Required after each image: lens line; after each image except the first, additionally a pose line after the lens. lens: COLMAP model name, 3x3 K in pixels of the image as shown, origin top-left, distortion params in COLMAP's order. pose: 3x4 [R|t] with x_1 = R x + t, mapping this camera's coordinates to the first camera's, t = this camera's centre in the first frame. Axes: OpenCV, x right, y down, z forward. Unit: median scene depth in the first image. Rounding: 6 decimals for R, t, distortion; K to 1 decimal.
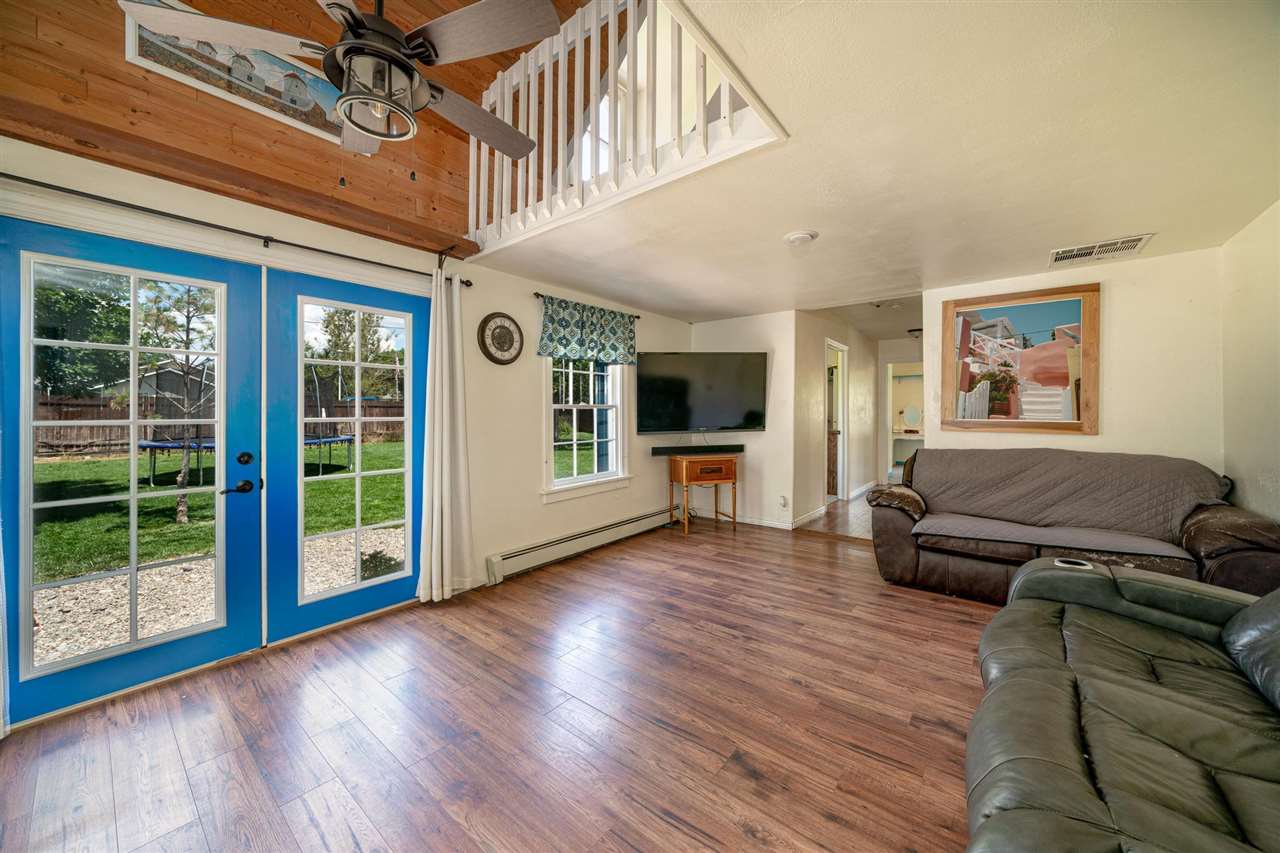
lens RADIAL K [[460.8, 0, 633.7], [0, 460.8, 413.8], [0, 0, 1]] dist [-0.000783, -0.000141]
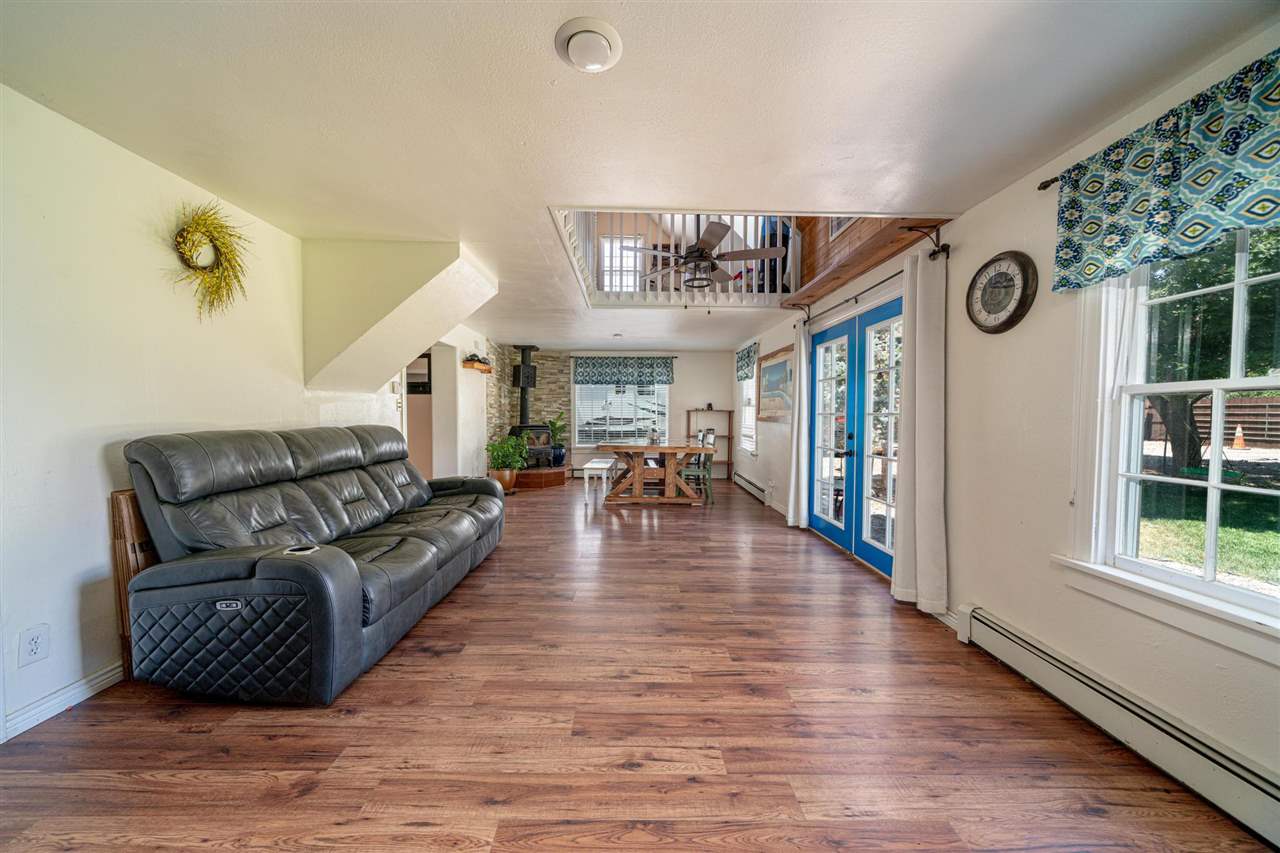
lens RADIAL K [[438.7, 0, 632.7], [0, 438.7, 428.6], [0, 0, 1]] dist [-0.006085, -0.000036]
pose [[-0.772349, 0.023860, -0.634751, 0.597622], [-0.003359, 0.999127, 0.041644, 0.006382], [0.635190, 0.034296, -0.771594, 1.325852]]
